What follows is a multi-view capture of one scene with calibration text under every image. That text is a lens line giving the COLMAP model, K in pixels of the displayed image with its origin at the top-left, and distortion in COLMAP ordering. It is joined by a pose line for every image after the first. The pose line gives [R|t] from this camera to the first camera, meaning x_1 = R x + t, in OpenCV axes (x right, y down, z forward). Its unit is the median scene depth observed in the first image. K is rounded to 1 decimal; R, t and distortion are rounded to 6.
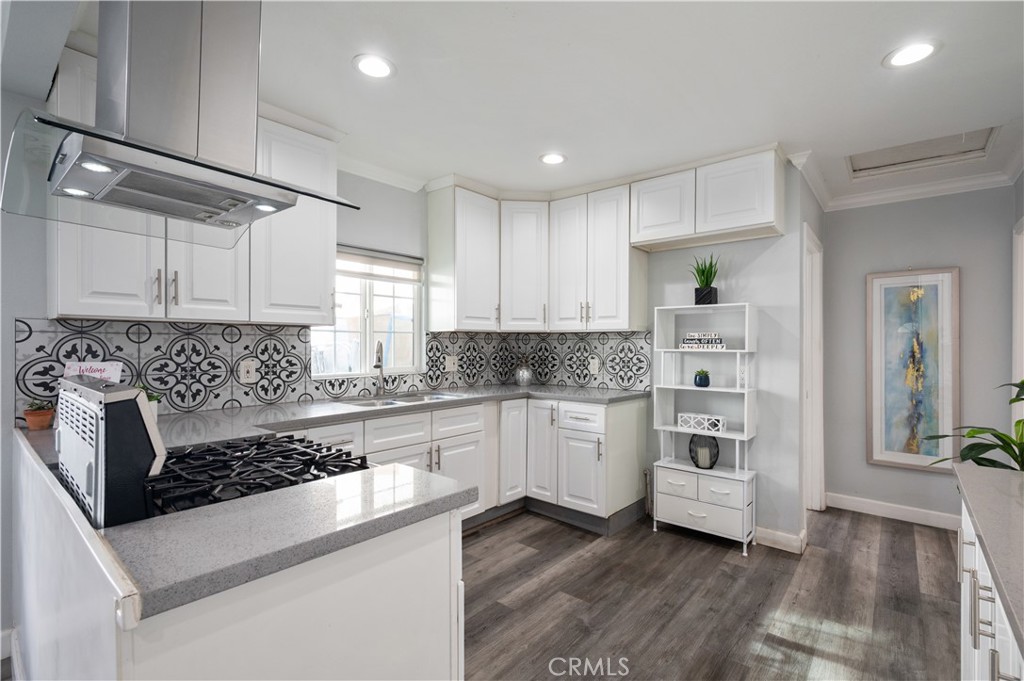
lens RADIAL K [[466.9, 0, 512.0], [0, 466.9, 340.5], [0, 0, 1]] dist [0.000197, 0.000142]
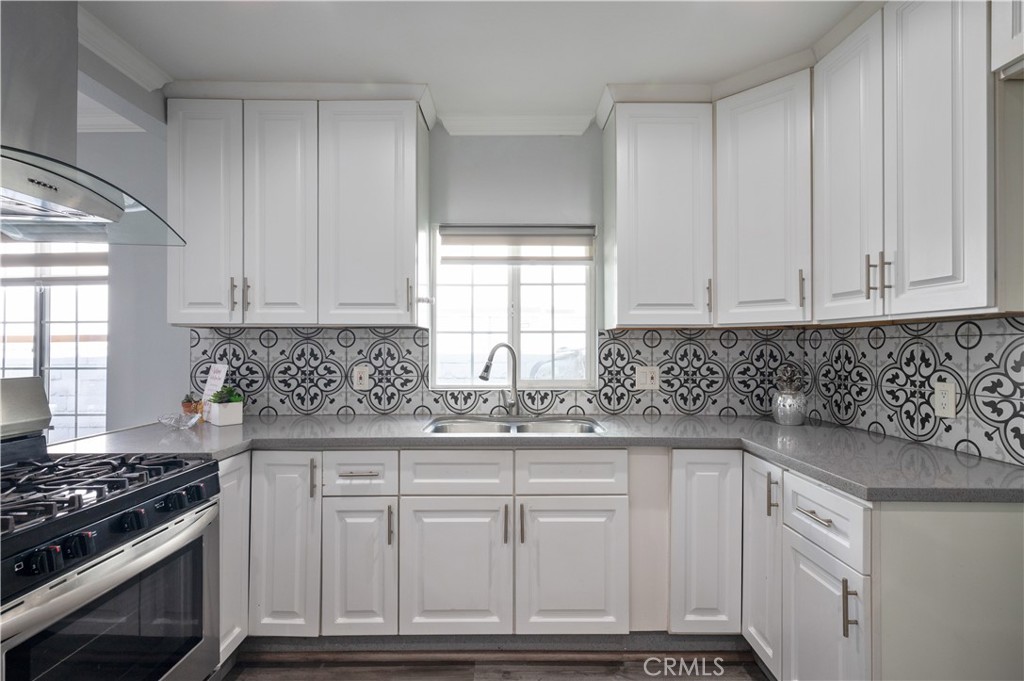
lens RADIAL K [[483.1, 0, 512.0], [0, 483.1, 340.5], [0, 0, 1]] dist [0.000330, 0.000137]
pose [[0.654066, -0.012788, -0.756329, 0.299497], [0.006961, 0.999917, -0.010886, 0.003569], [0.756405, 0.001855, 0.654101, 0.476913]]
